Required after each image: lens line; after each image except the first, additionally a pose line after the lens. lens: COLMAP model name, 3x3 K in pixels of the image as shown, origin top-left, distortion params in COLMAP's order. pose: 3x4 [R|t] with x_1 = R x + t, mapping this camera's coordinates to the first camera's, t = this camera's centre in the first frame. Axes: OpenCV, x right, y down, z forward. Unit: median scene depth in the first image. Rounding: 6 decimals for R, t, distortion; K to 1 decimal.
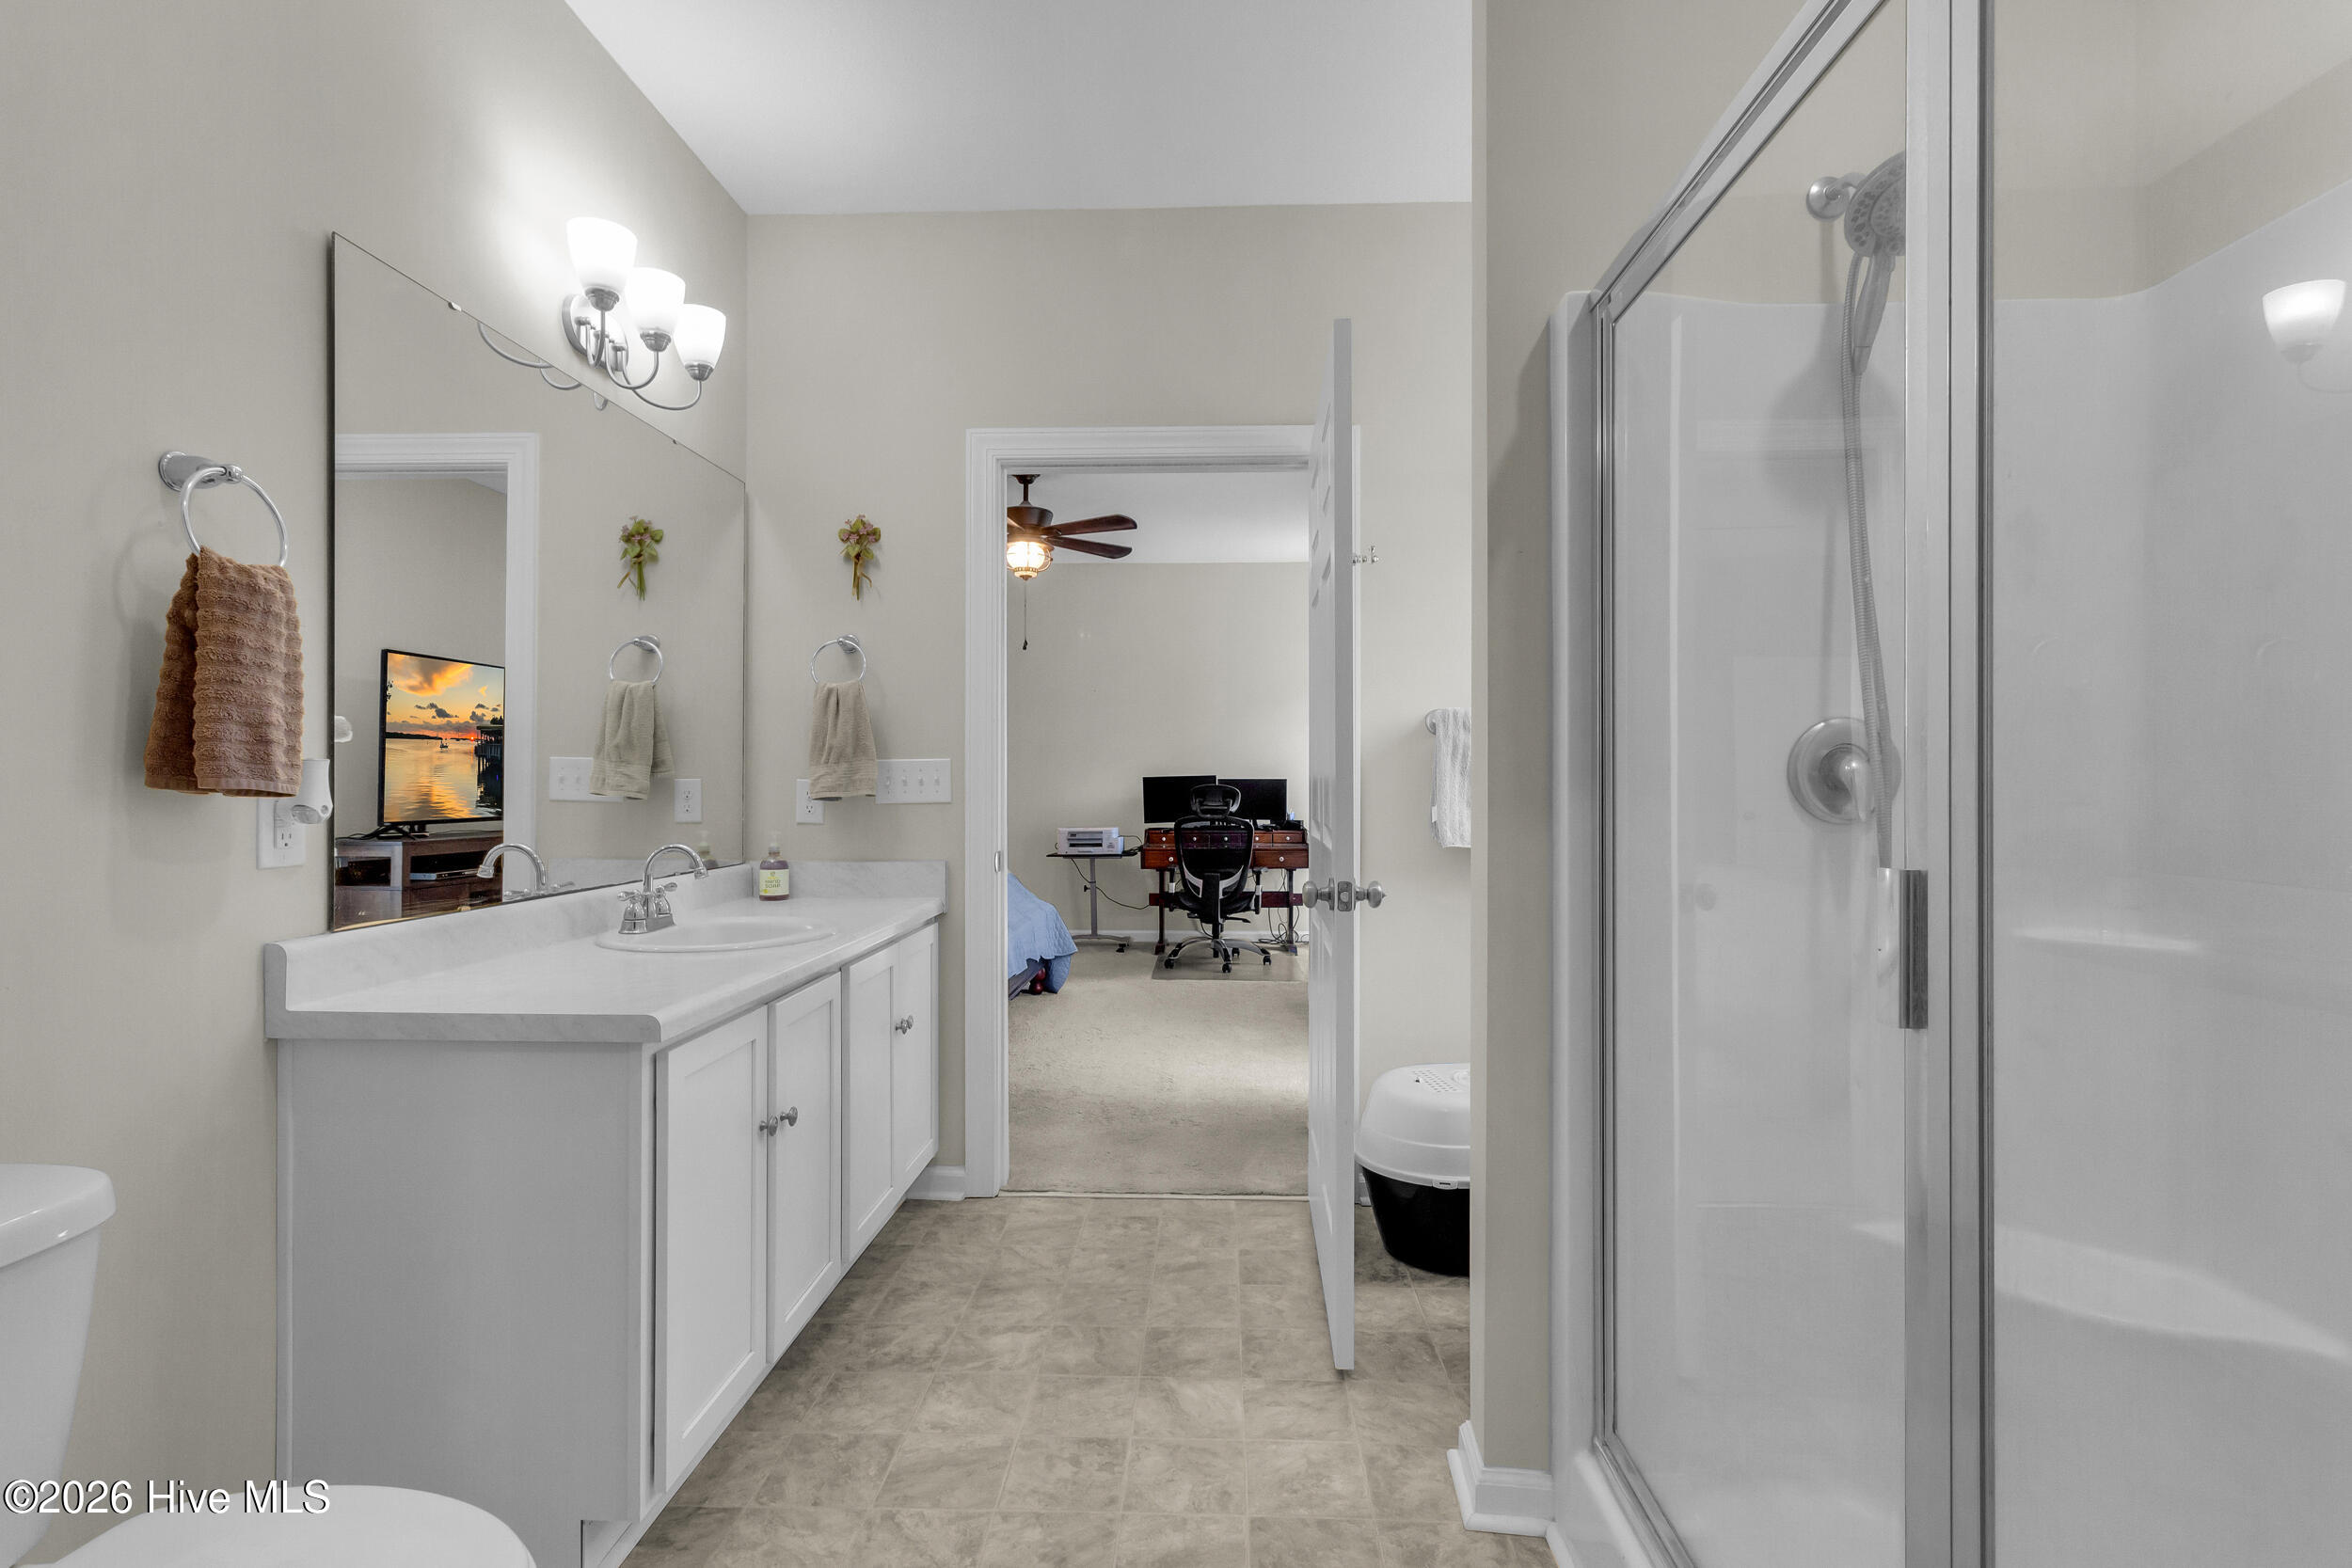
lens RADIAL K [[1135.4, 0, 1180.7], [0, 1135.4, 747.8], [0, 0, 1]] dist [0.000601, 0.000933]
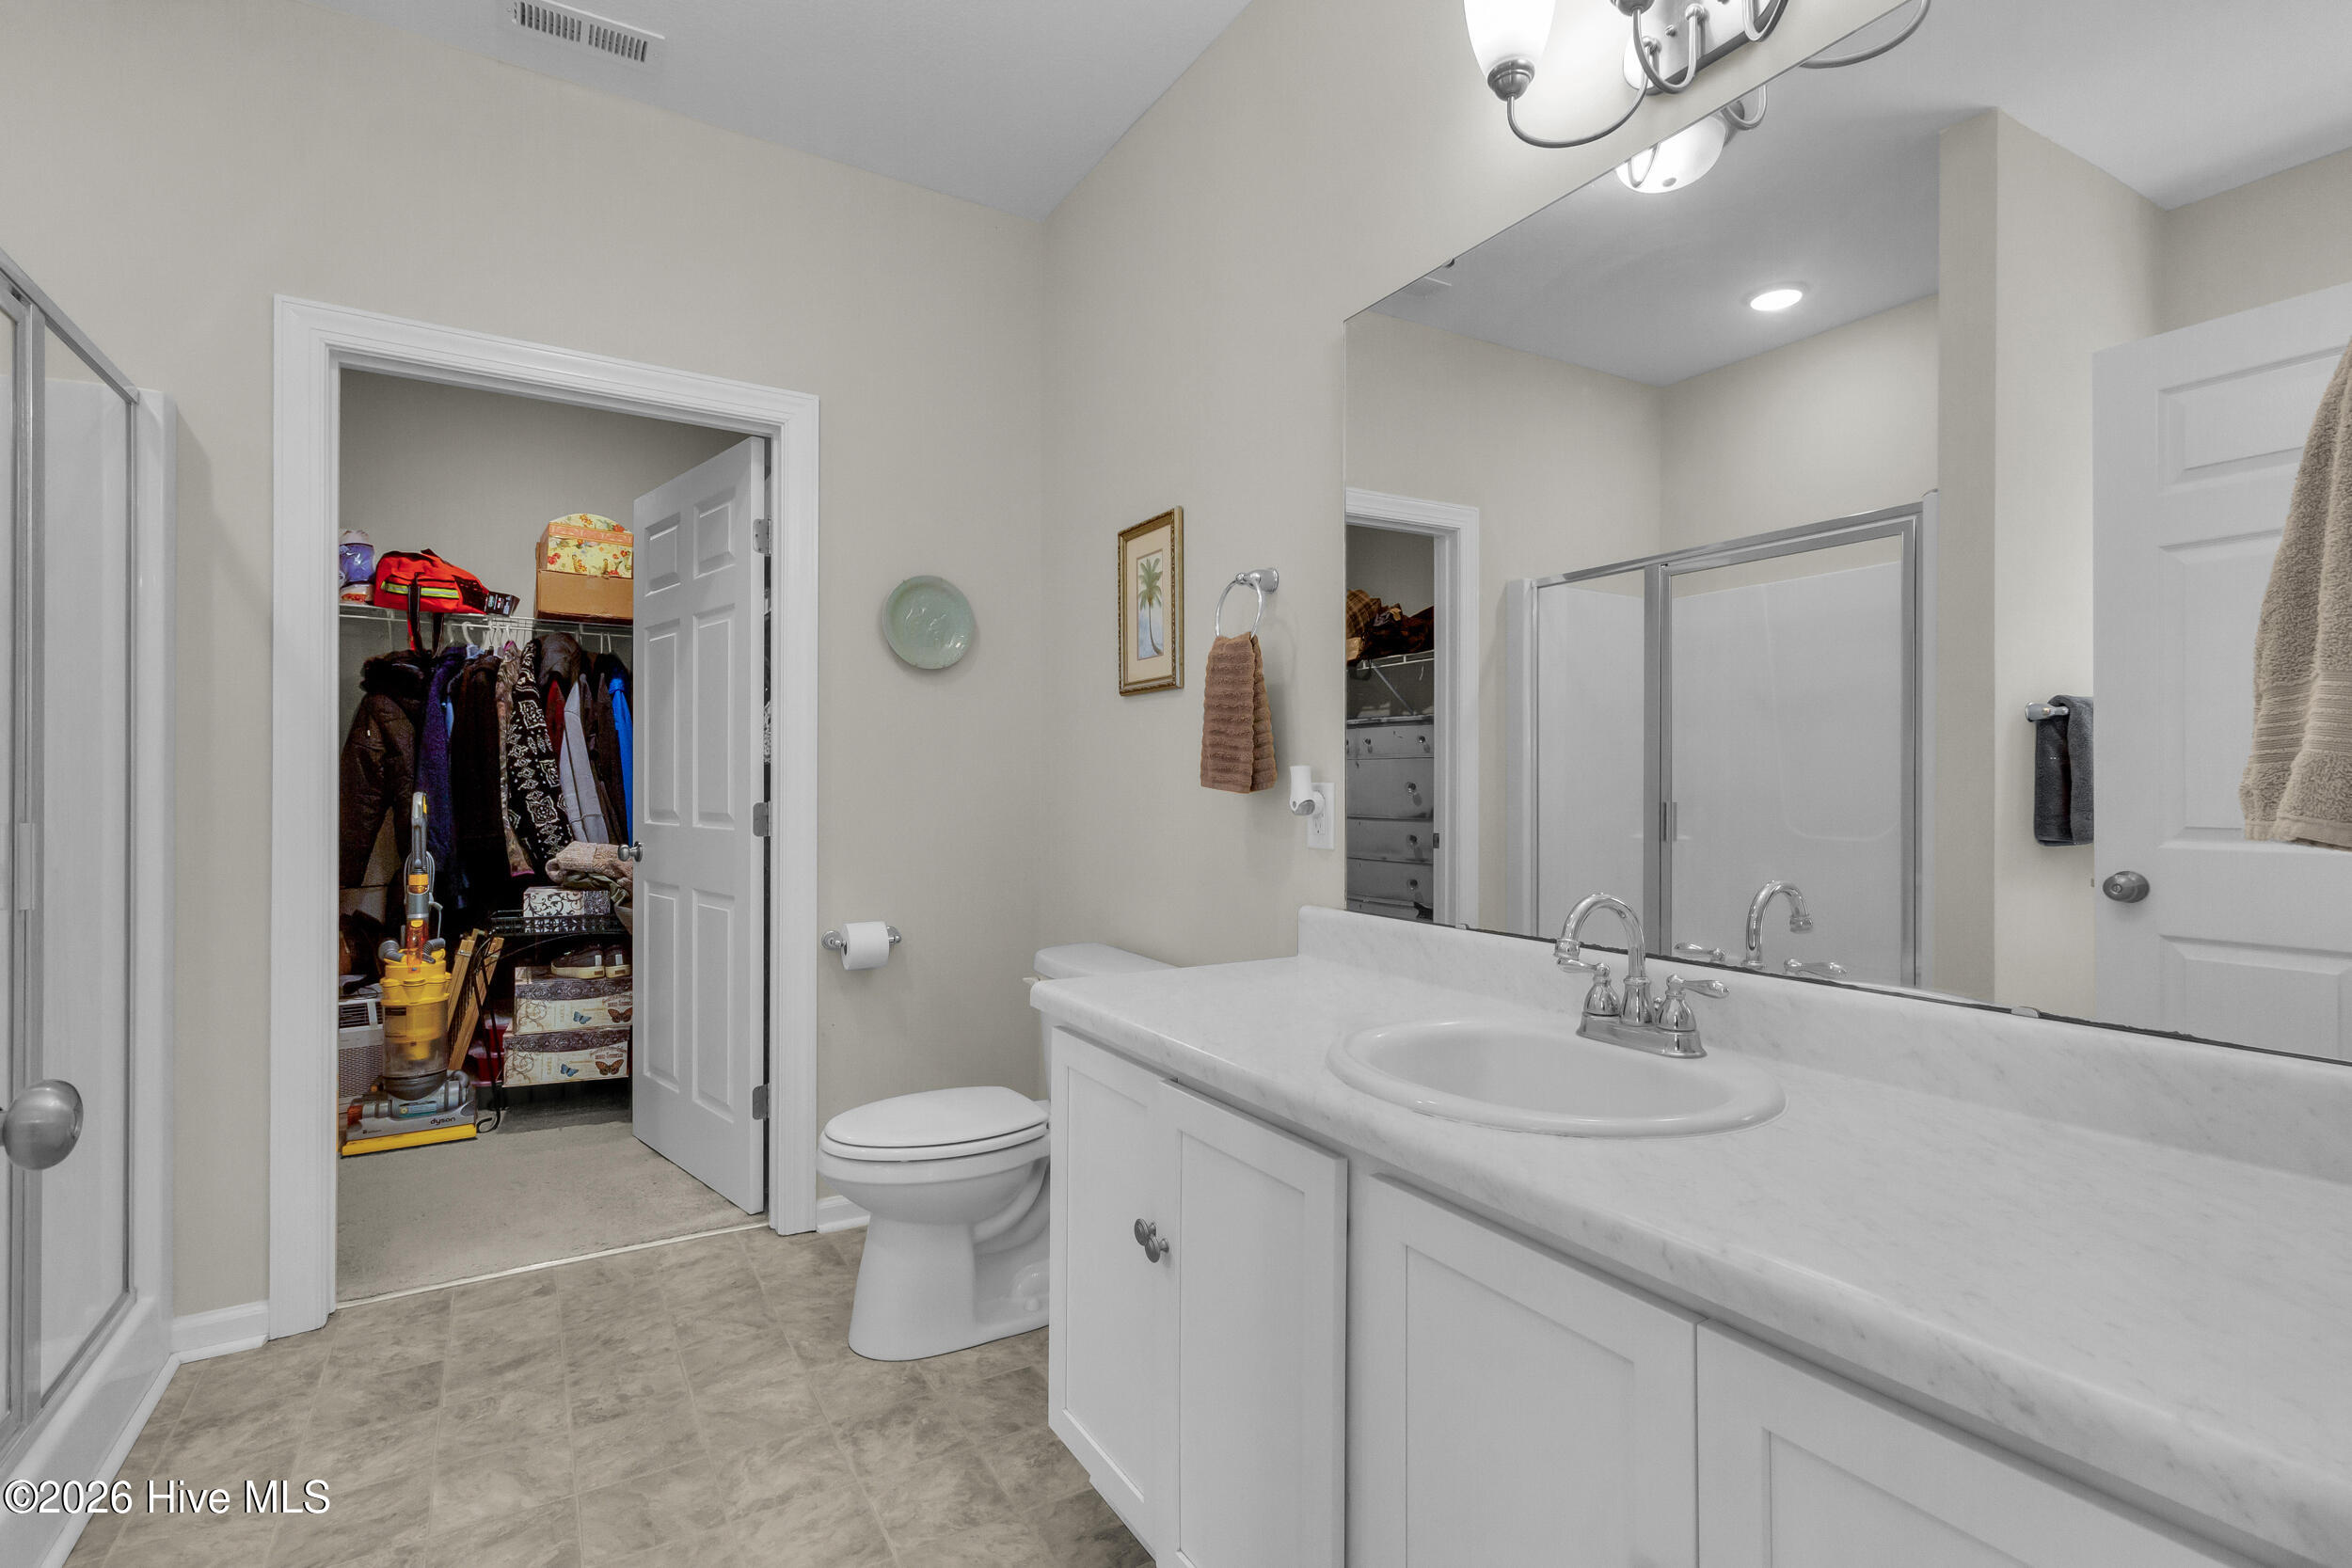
lens RADIAL K [[1070.6, 0, 1174.7], [0, 1070.6, 676.4], [0, 0, 1]] dist [-0.000811, -0.000482]
pose [[-0.832066, -0.062215, -0.551177, 0.068426], [0.010912, 0.991661, -0.128409, 0.065244], [0.554570, -0.112859, -0.824448, 1.977356]]
